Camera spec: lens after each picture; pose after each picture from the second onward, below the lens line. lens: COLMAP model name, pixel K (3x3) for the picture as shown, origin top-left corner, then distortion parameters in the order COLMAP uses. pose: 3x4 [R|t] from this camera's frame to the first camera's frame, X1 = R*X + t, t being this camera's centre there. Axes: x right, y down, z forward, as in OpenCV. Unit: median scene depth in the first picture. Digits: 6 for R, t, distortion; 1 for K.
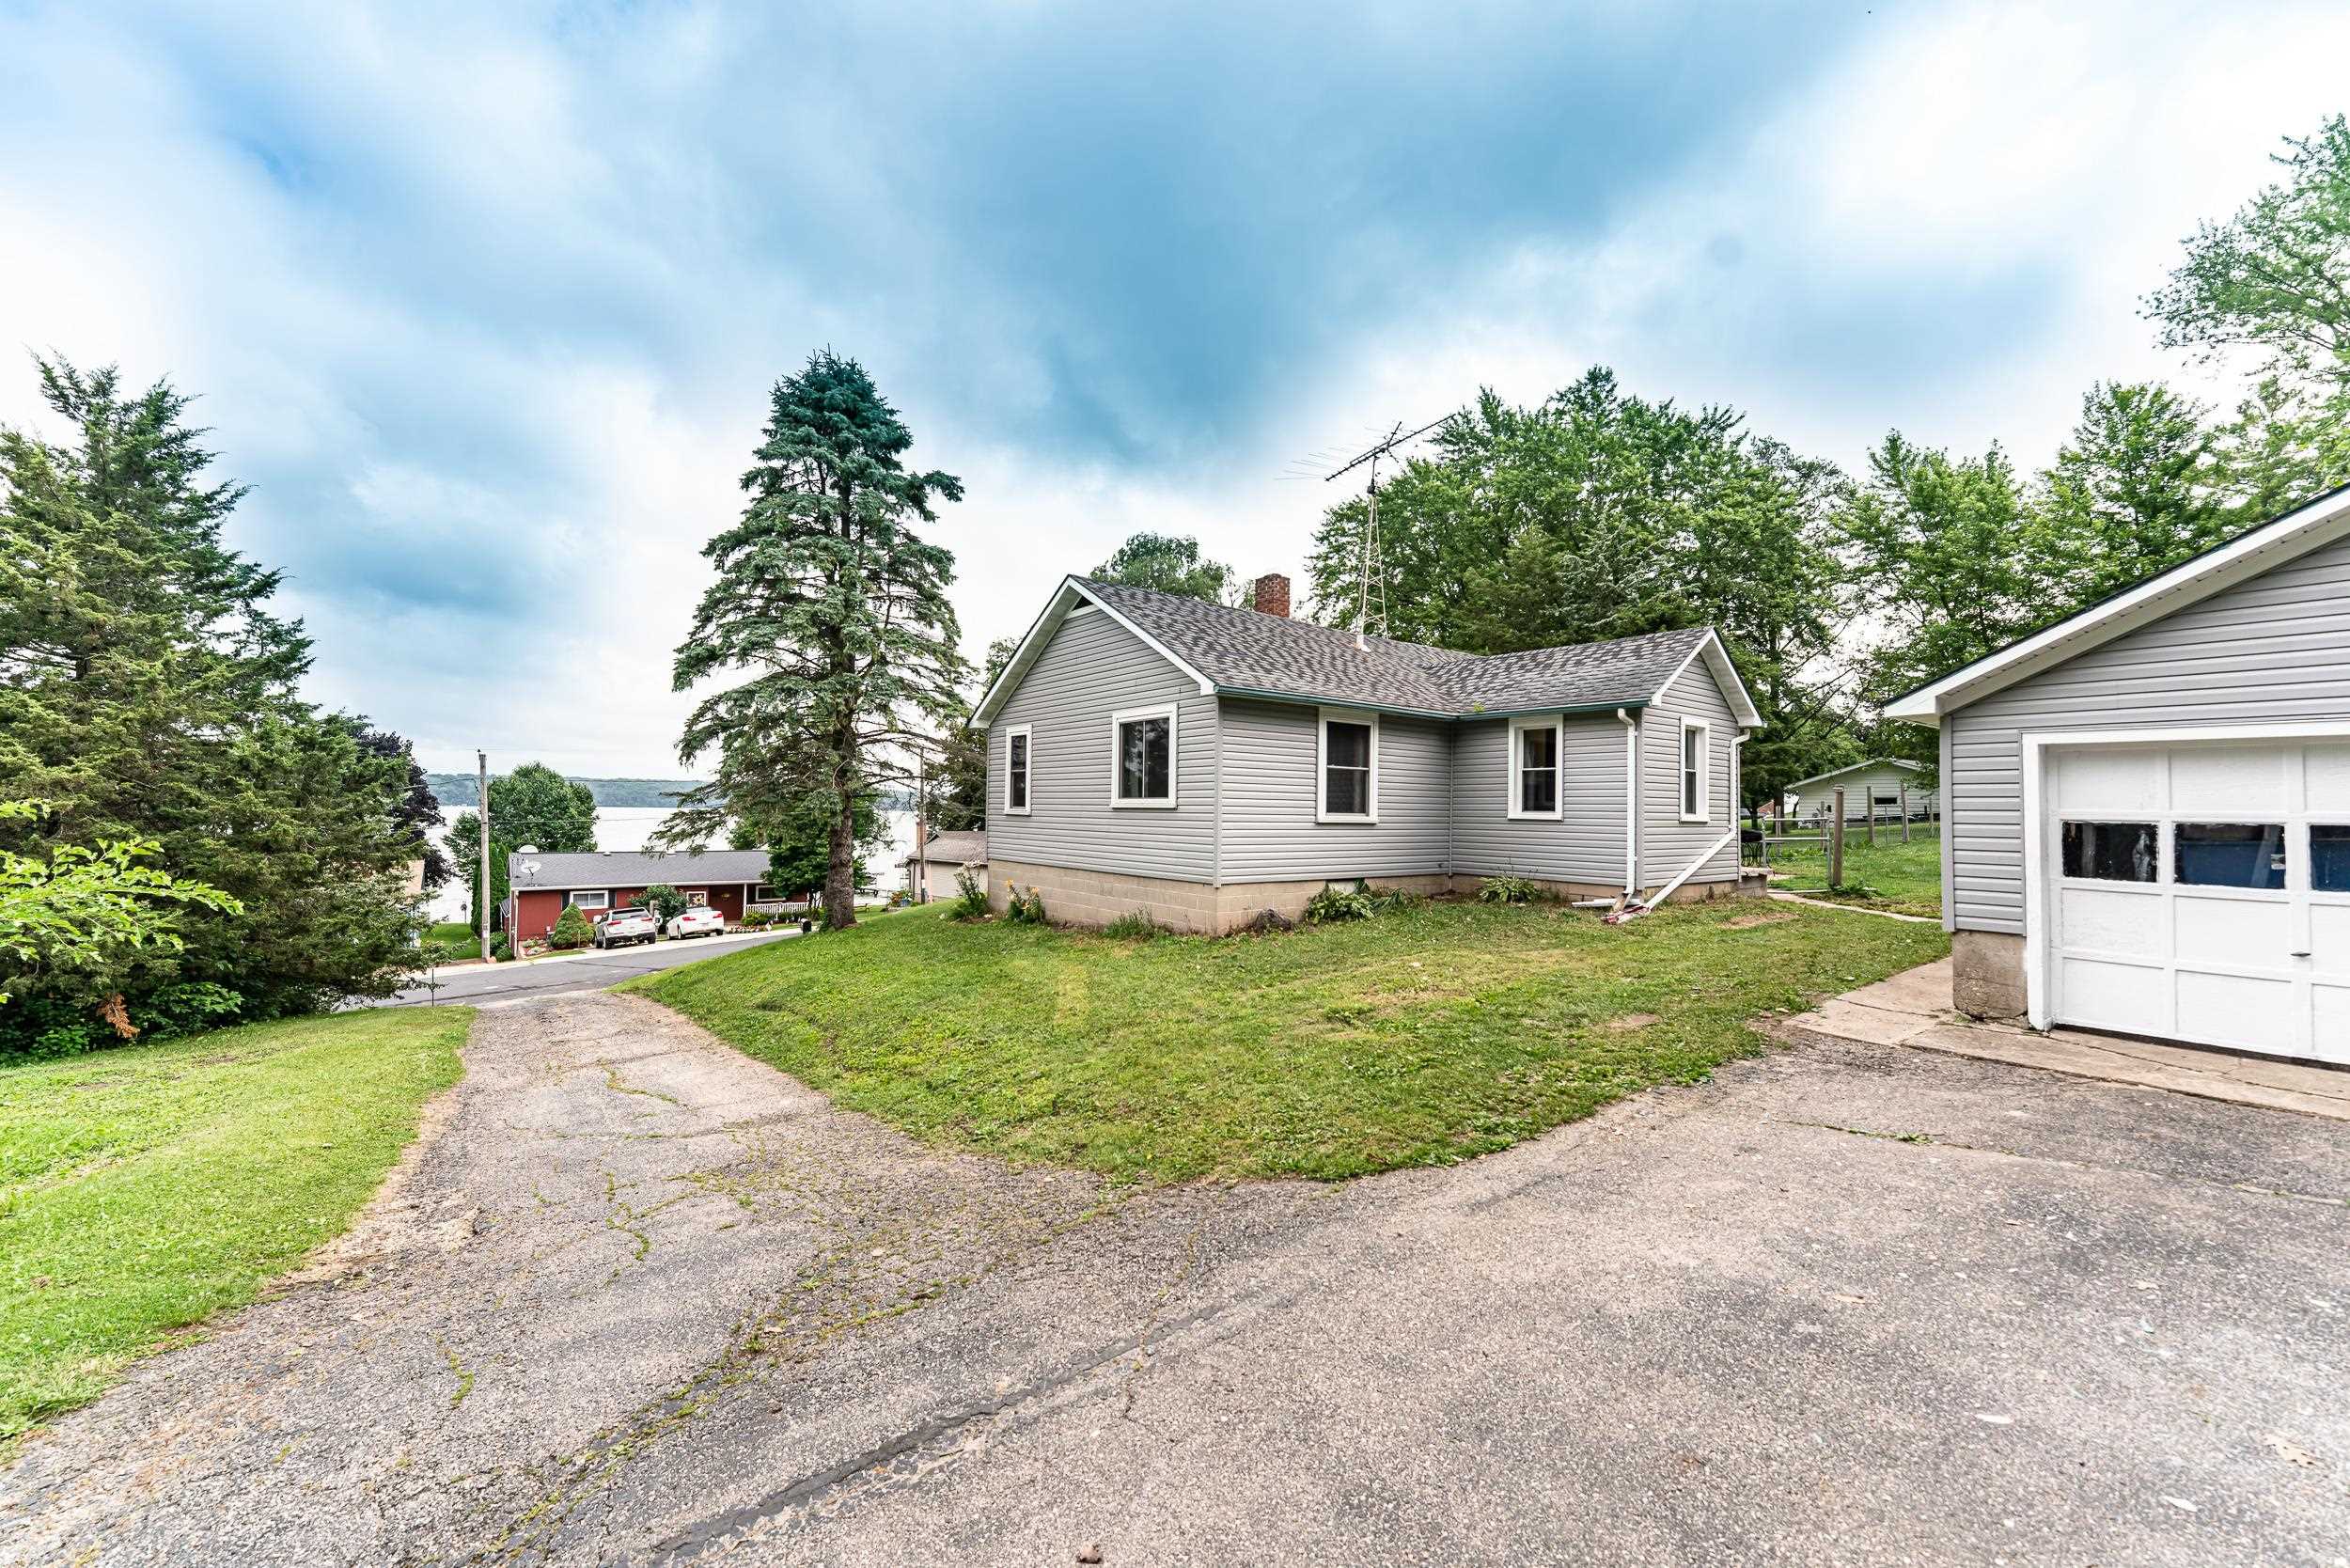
lens RADIAL K [[933.3, 0, 1175.8], [0, 933.3, 788.0], [0, 0, 1]] dist [-0.001158, 0.000146]
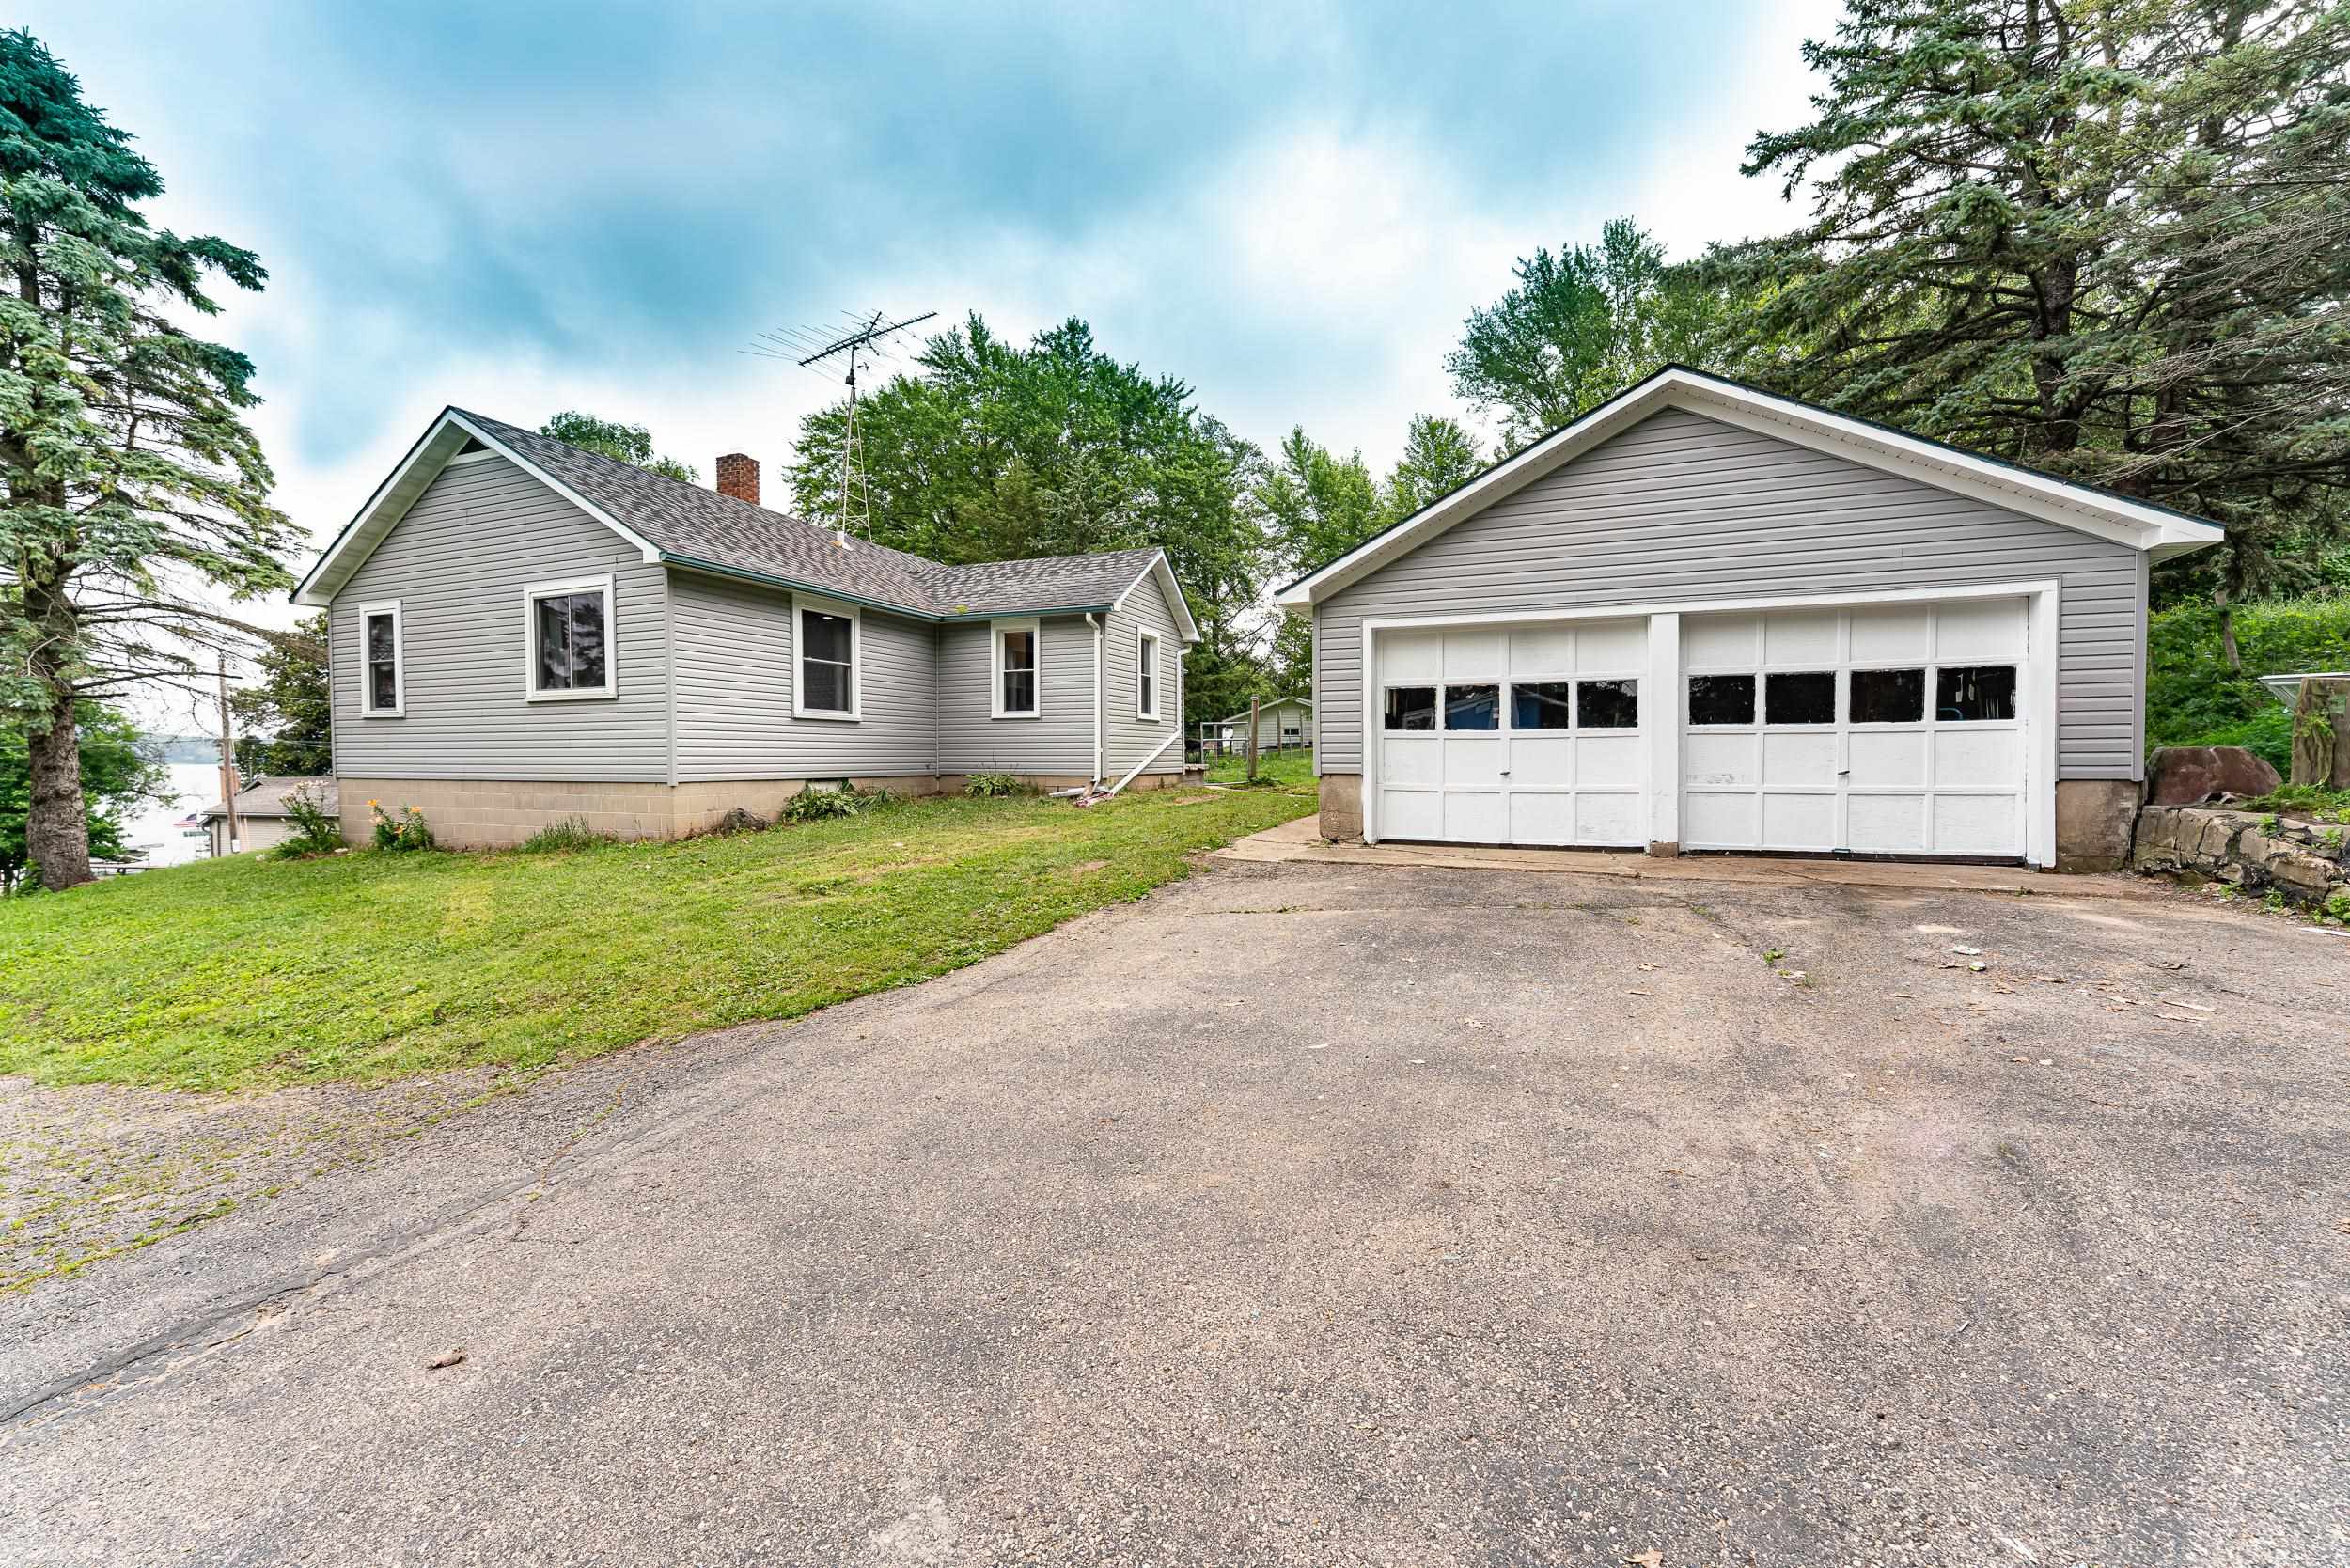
lens RADIAL K [[933.3, 0, 1175.8], [0, 933.3, 788.0], [0, 0, 1]] dist [-0.001158, 0.000146]
pose [[0.865241, -0.032100, 0.500328, 0.013124], [0.001303, 0.998089, 0.061783, 0.050082], [-0.501355, -0.052805, 0.863629, -0.002468]]
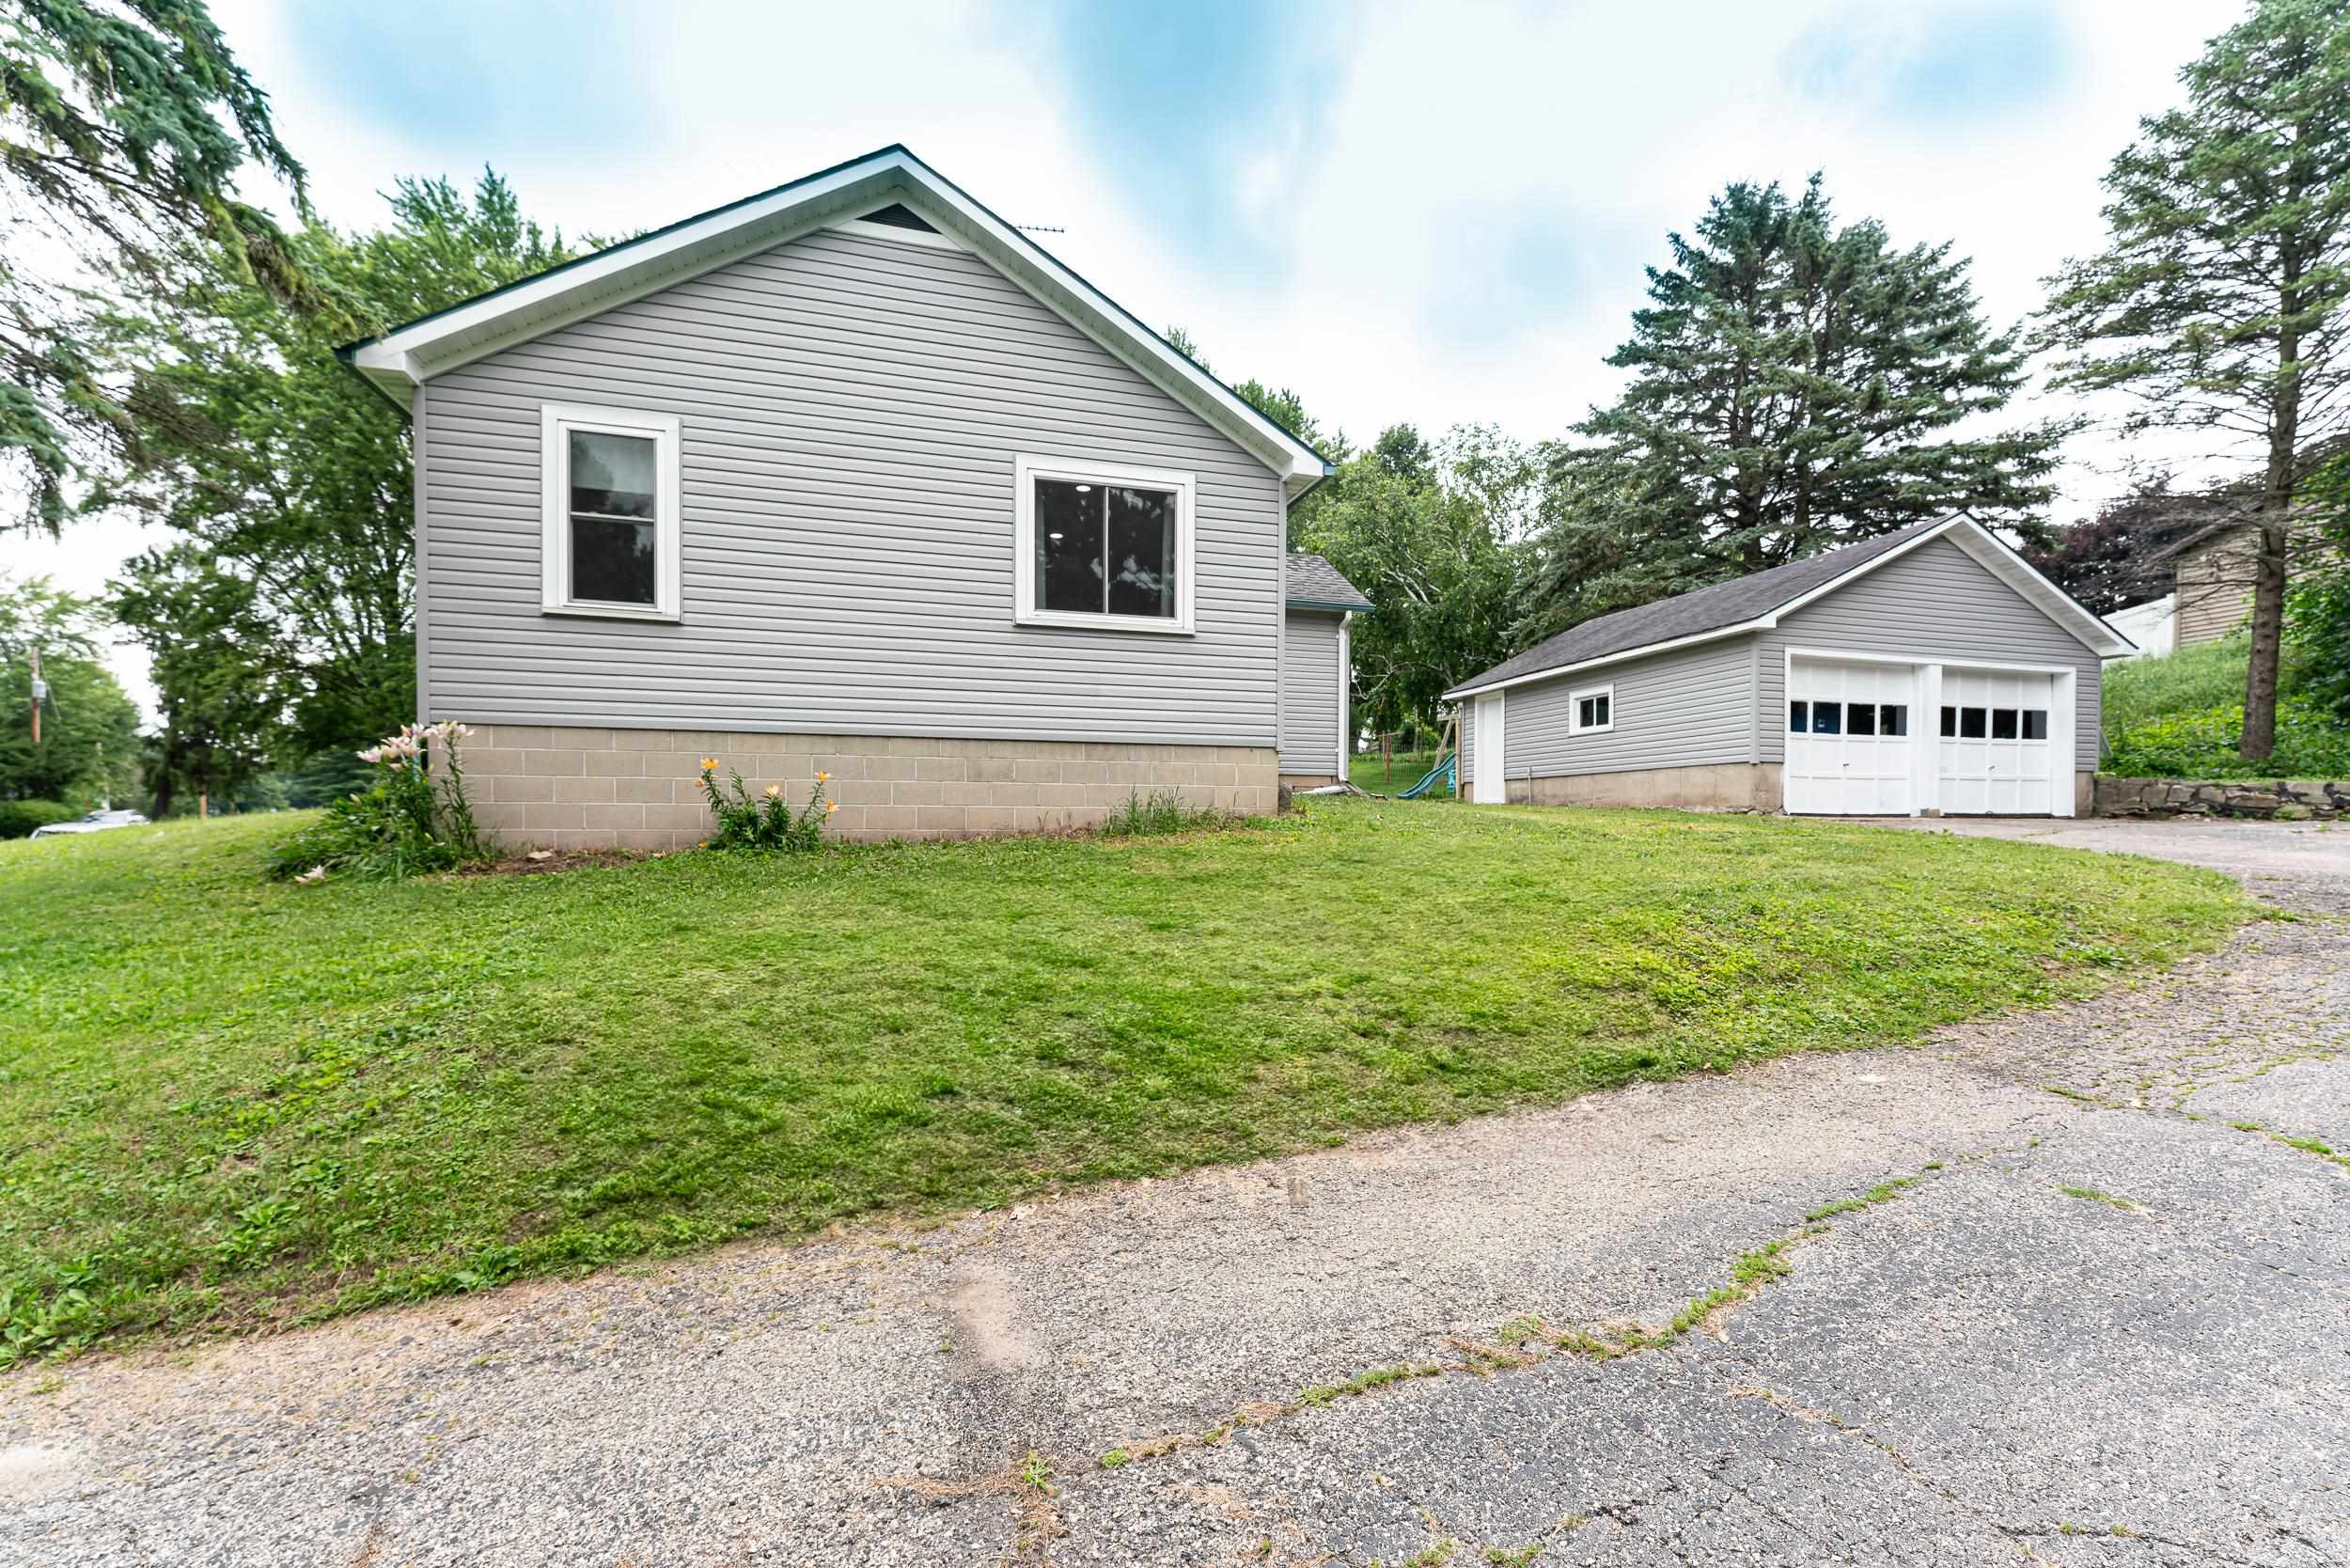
lens RADIAL K [[945.9, 0, 1175.3], [0, 945.9, 836.5], [0, 0, 1]] dist [0.001986, 0.000144]
pose [[0.361351, -0.030212, 0.931940, -0.613589], [-0.024973, 0.998803, 0.042062, 0.131803], [-0.932096, -0.038473, 0.360163, 0.746409]]
